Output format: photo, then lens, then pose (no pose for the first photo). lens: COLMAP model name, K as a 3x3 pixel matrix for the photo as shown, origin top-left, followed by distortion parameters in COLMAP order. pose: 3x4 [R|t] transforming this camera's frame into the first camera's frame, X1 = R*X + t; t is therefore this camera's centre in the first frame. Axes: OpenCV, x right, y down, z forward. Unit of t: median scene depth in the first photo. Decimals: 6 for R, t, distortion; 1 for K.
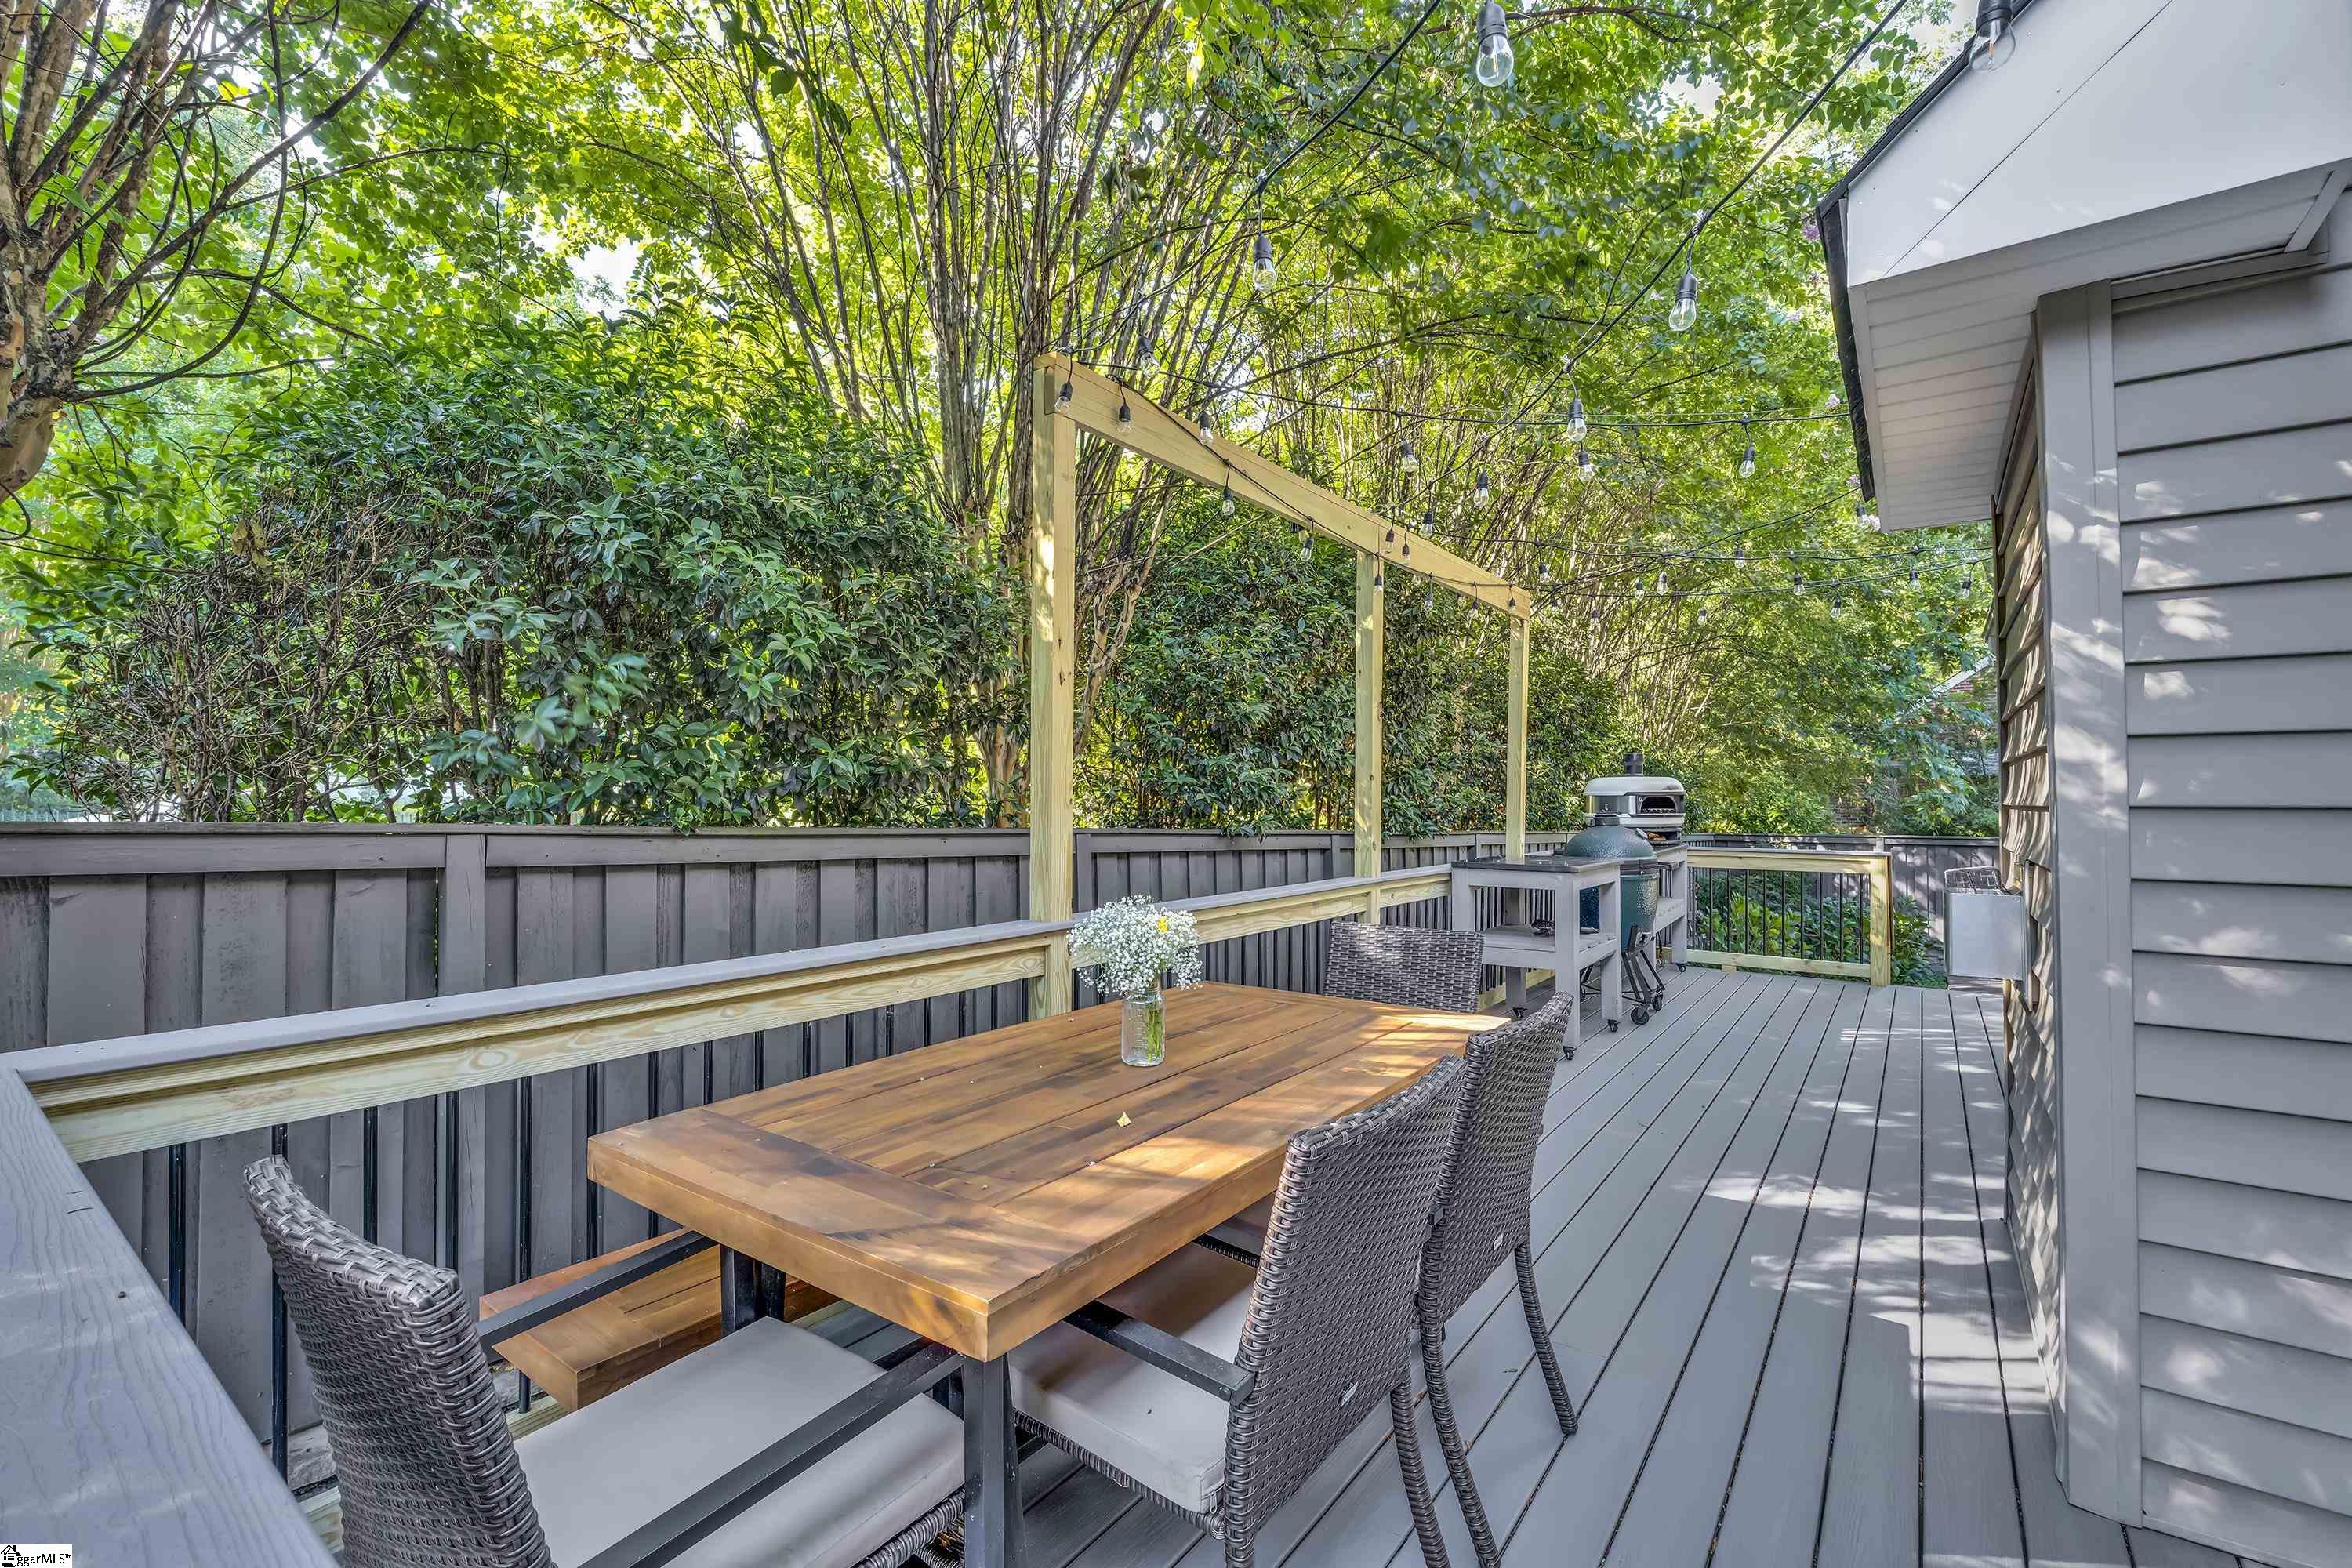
lens RADIAL K [[1033.3, 0, 1172.1], [0, 1033.3, 797.9], [0, 0, 1]] dist [-0.003507, -0.001498]
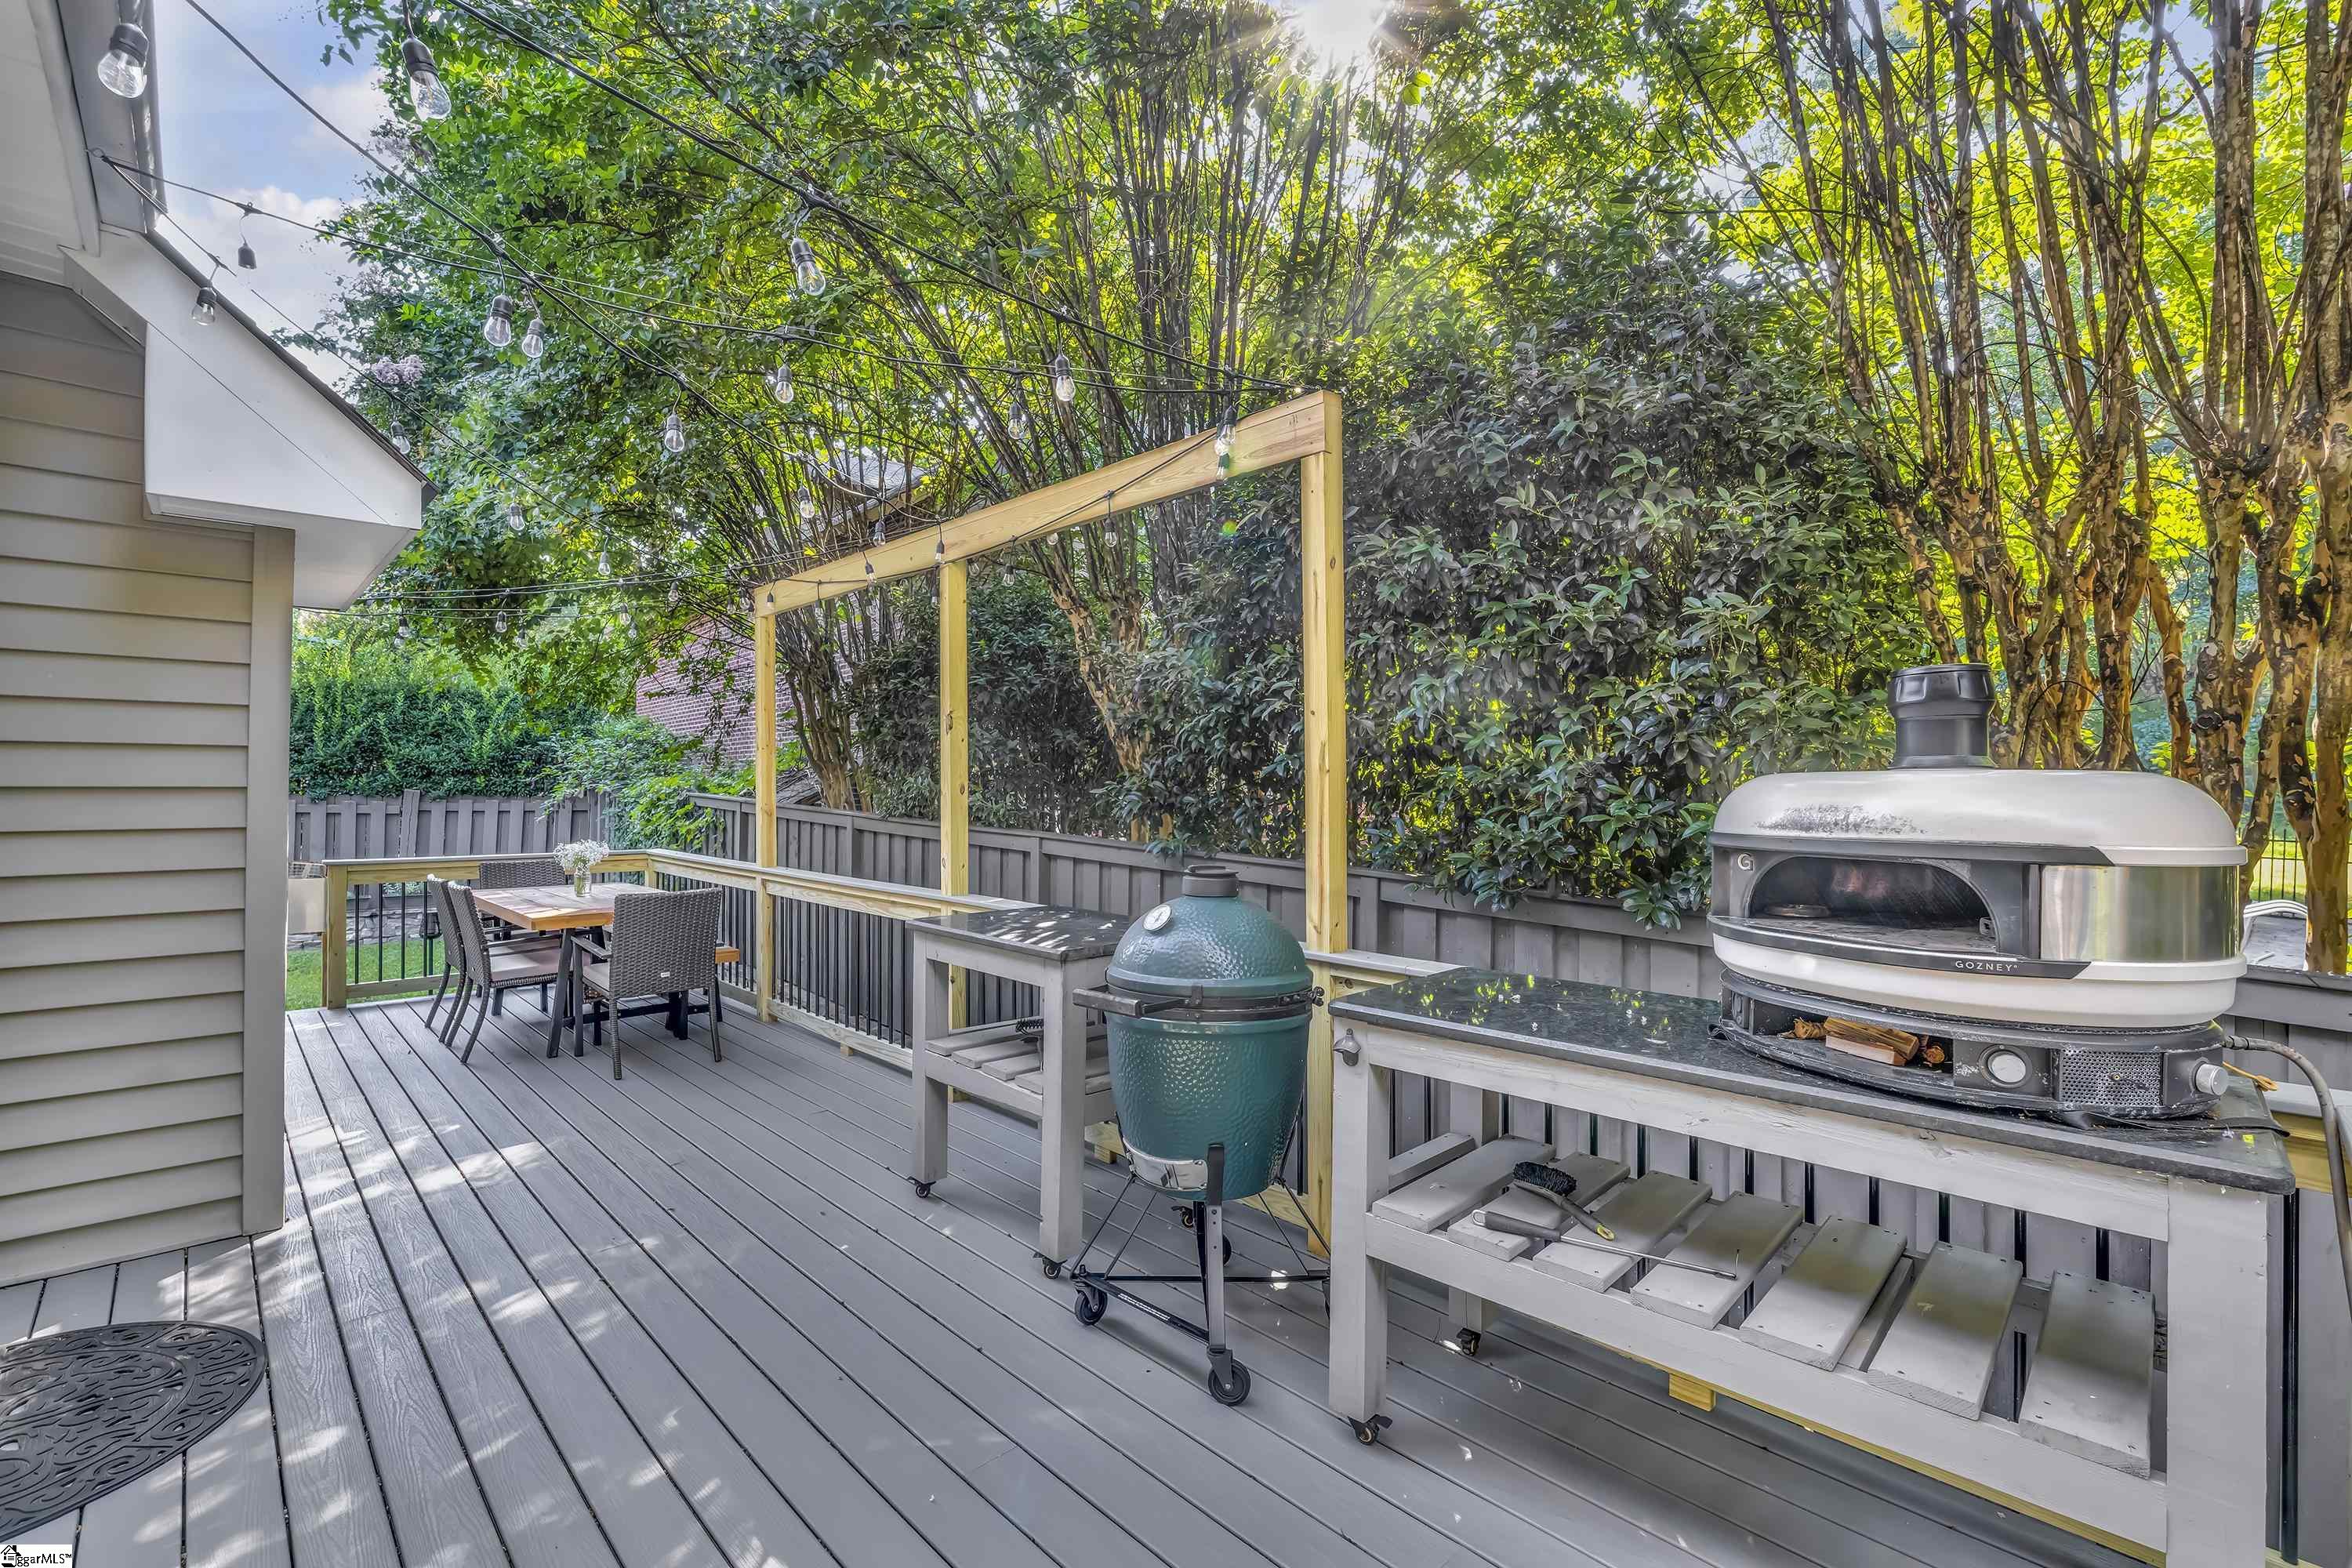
lens RADIAL K [[1033.3, 0, 1174.7], [0, 1033.3, 787.4], [0, 0, 1]] dist [-0.003507, -0.001498]
pose [[-0.186912, -0.007334, -0.982349, 1.567969], [0.014366, 0.999845, -0.010198, -0.015029], [0.982272, -0.016018, -0.186778, 1.961799]]
